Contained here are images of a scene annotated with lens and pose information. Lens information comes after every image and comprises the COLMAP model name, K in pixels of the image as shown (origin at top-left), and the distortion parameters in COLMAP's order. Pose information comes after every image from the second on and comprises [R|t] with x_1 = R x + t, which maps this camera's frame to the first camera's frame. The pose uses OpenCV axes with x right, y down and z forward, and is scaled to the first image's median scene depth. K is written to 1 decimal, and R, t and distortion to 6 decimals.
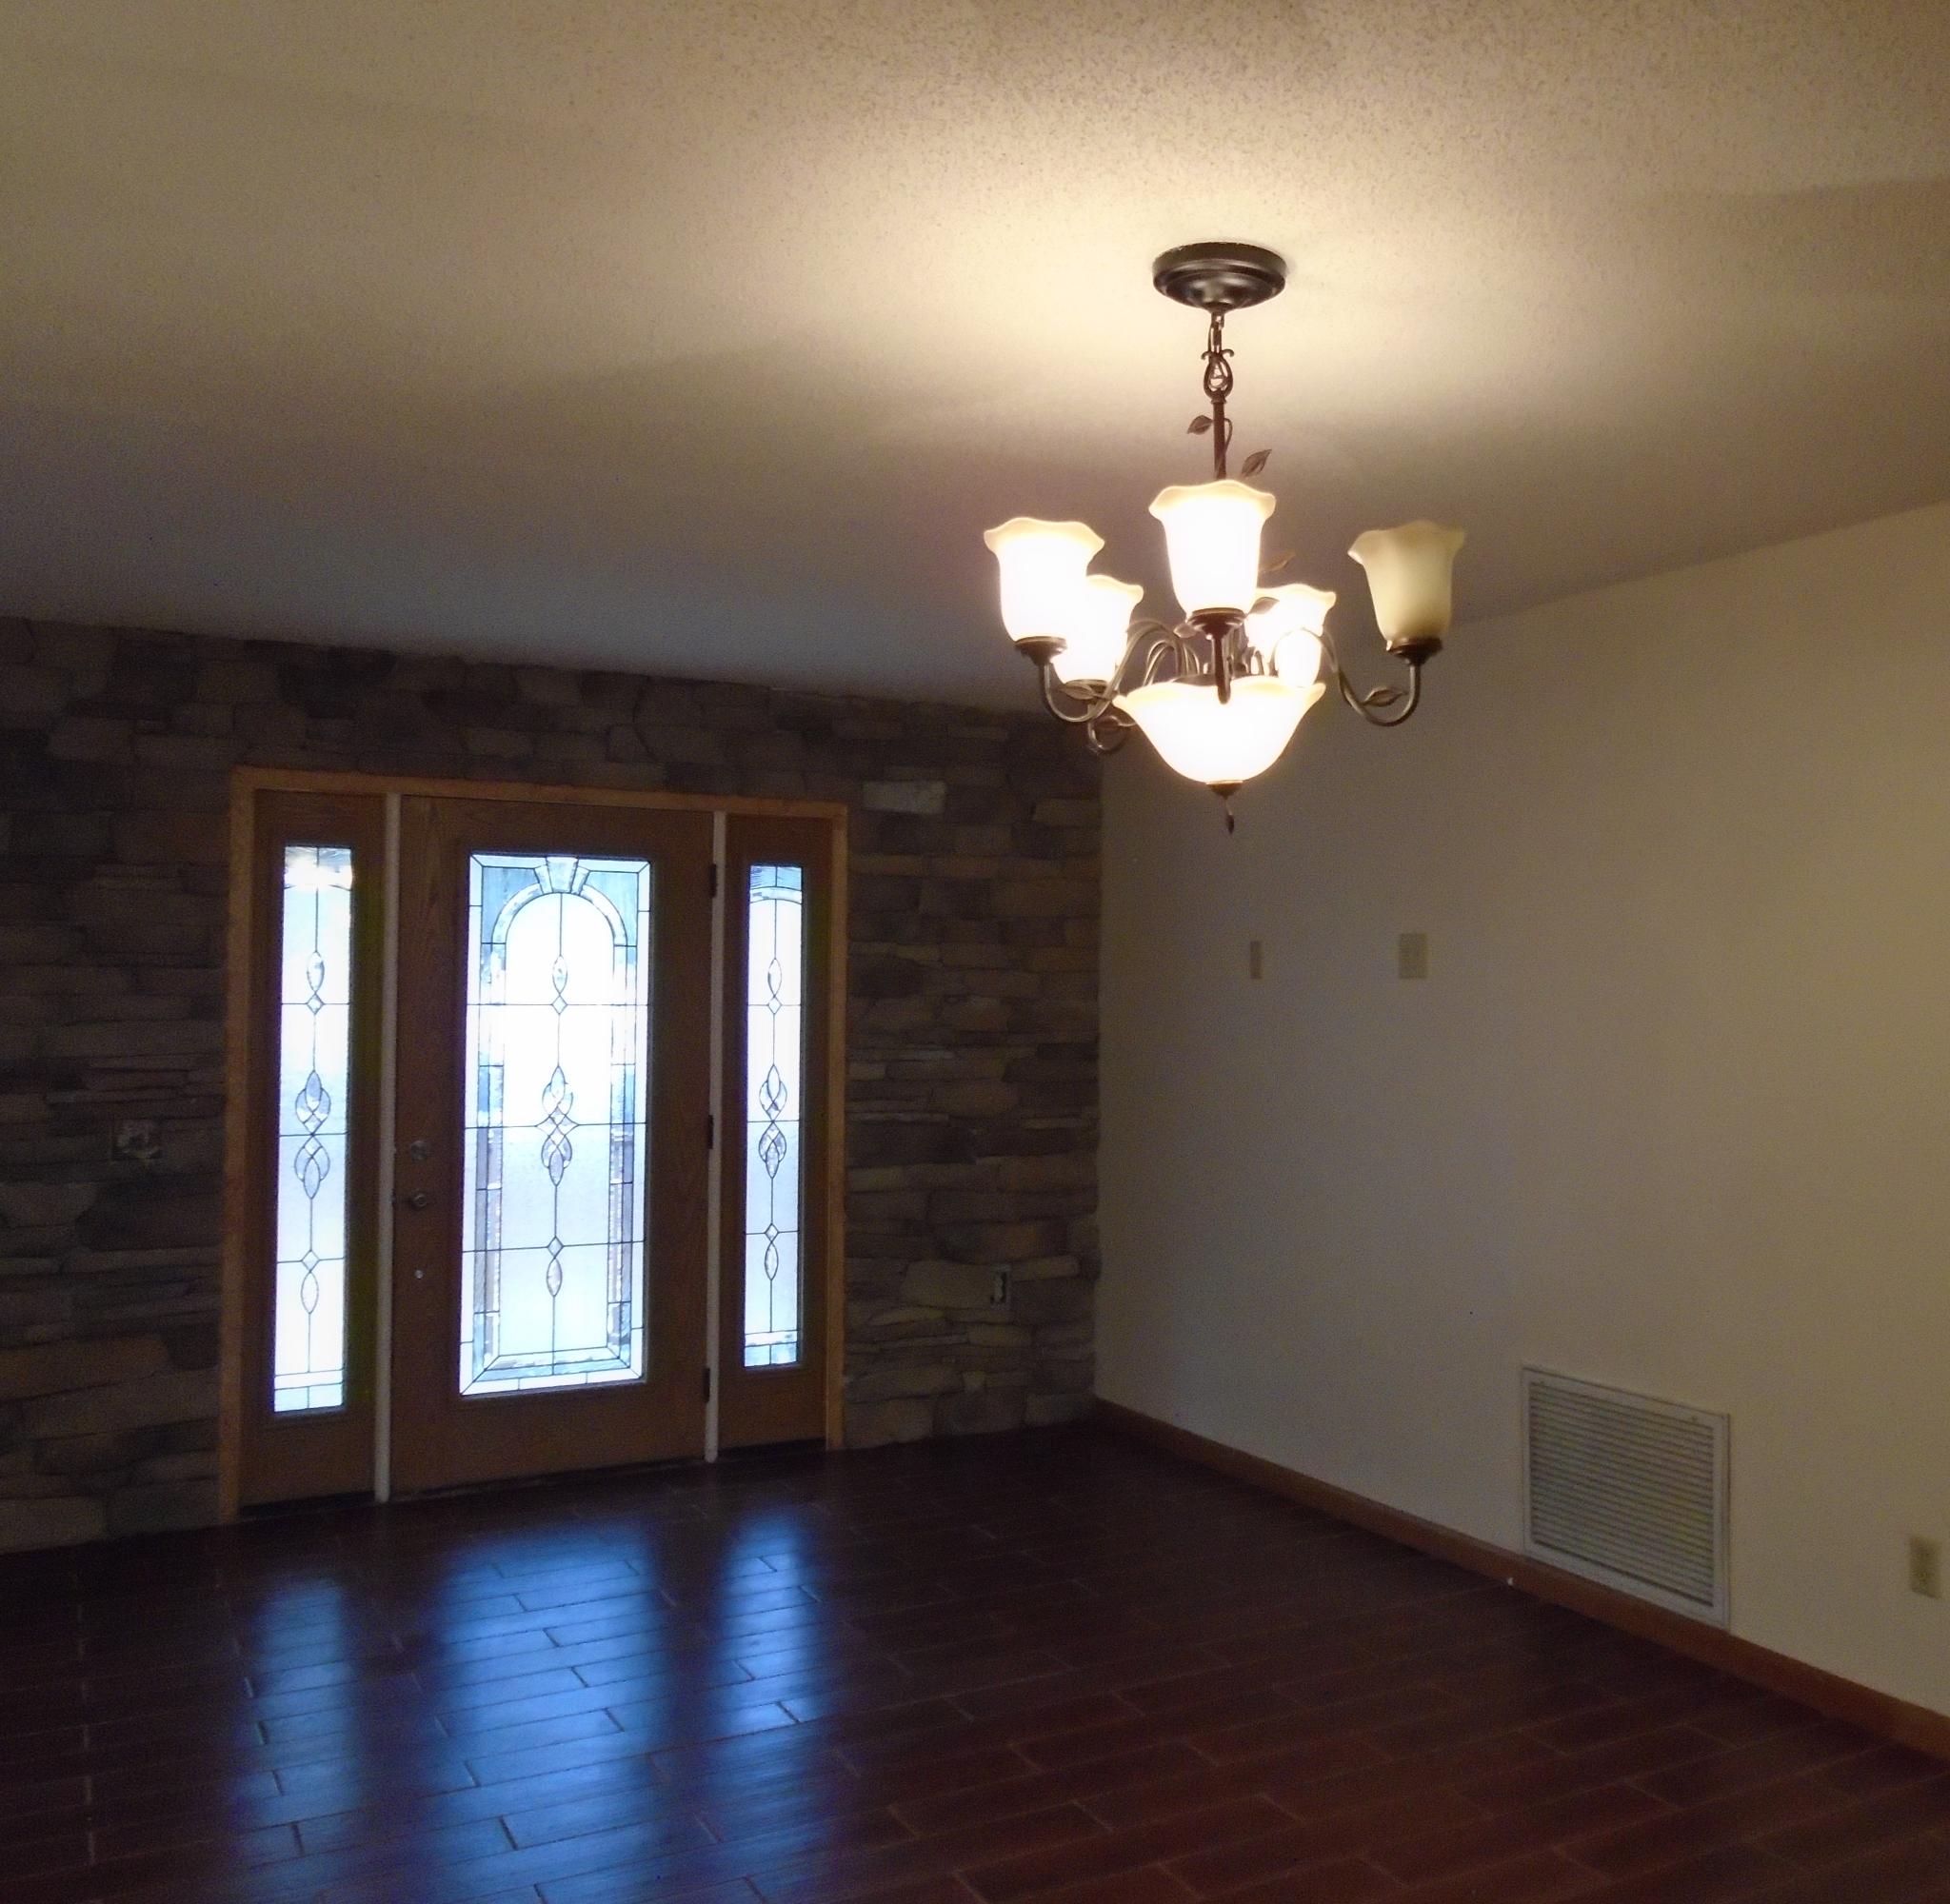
lens RADIAL K [[1860.8, 0, 981.0], [0, 1860.8, 969.1], [0, 0, 1]] dist [-0.040361, 0.000000]
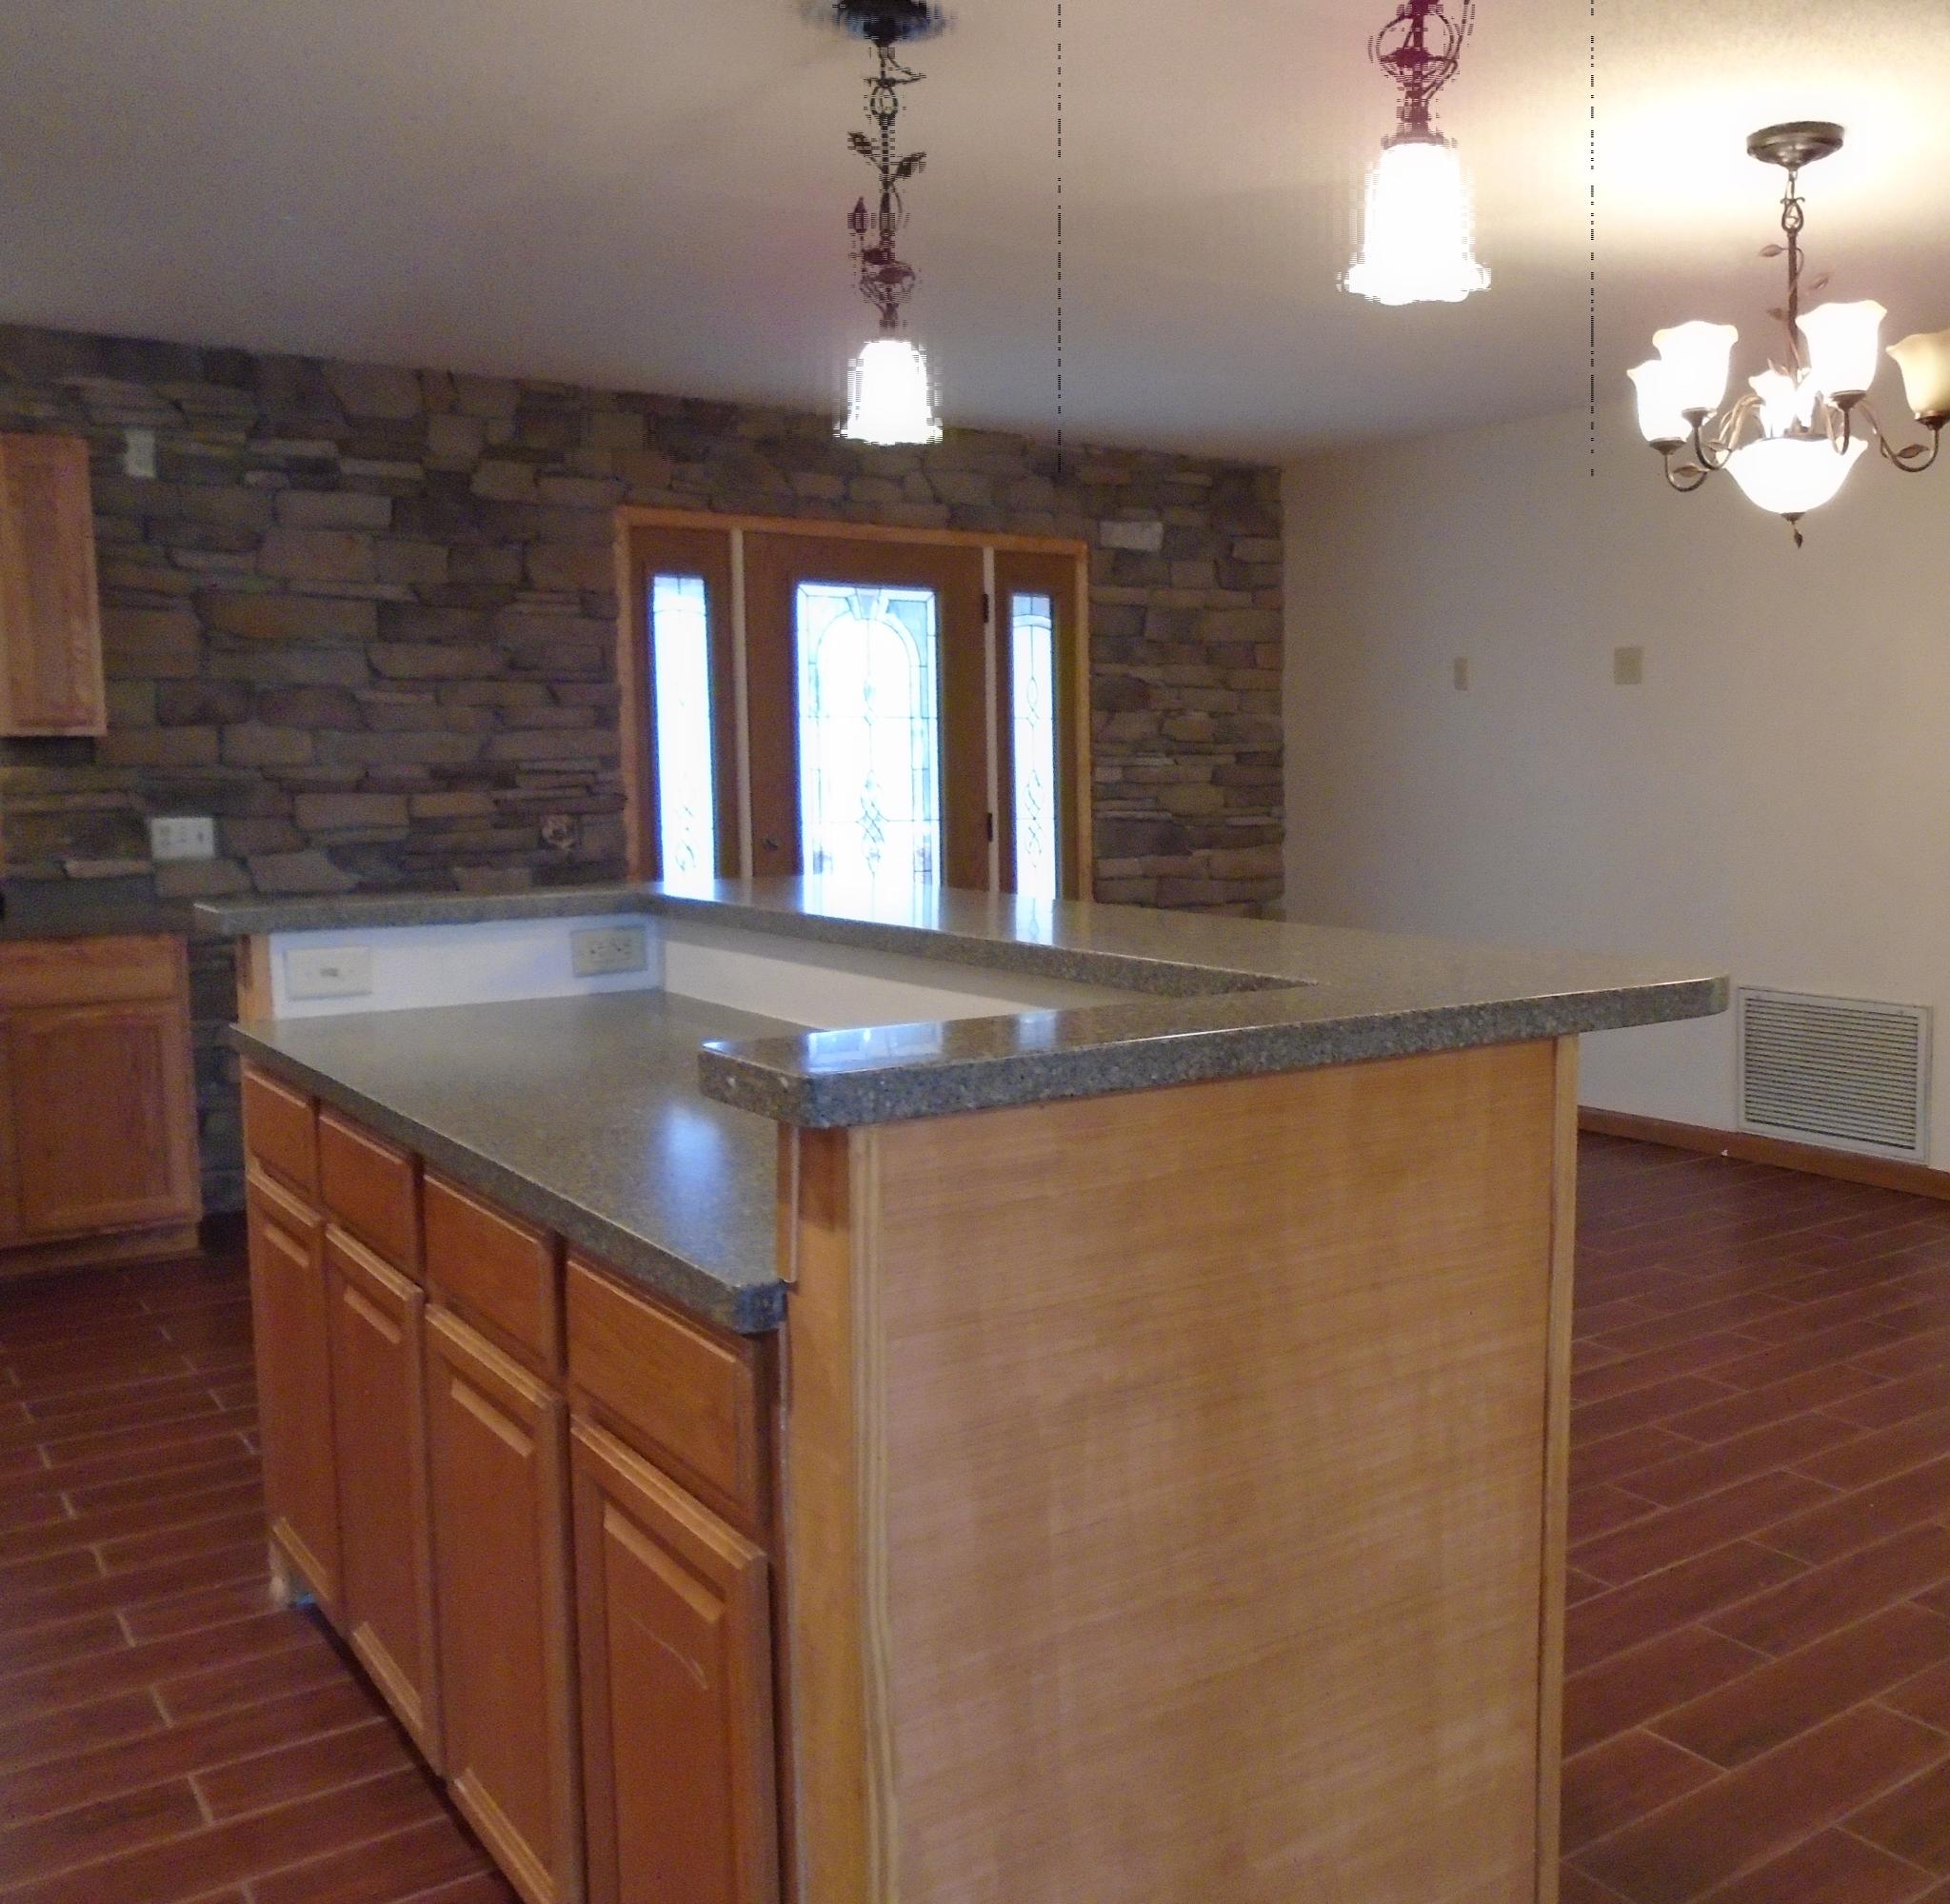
lens RADIAL K [[1860.8, 0, 970.9], [0, 1860.8, 935.6], [0, 0, 1]] dist [-0.040361, 0.000000]
pose [[0.996647, -0.017799, 0.079862, -0.260620], [0.008766, 0.993661, 0.112073, 0.025601], [-0.081351, -0.110997, 0.990486, -0.164814]]
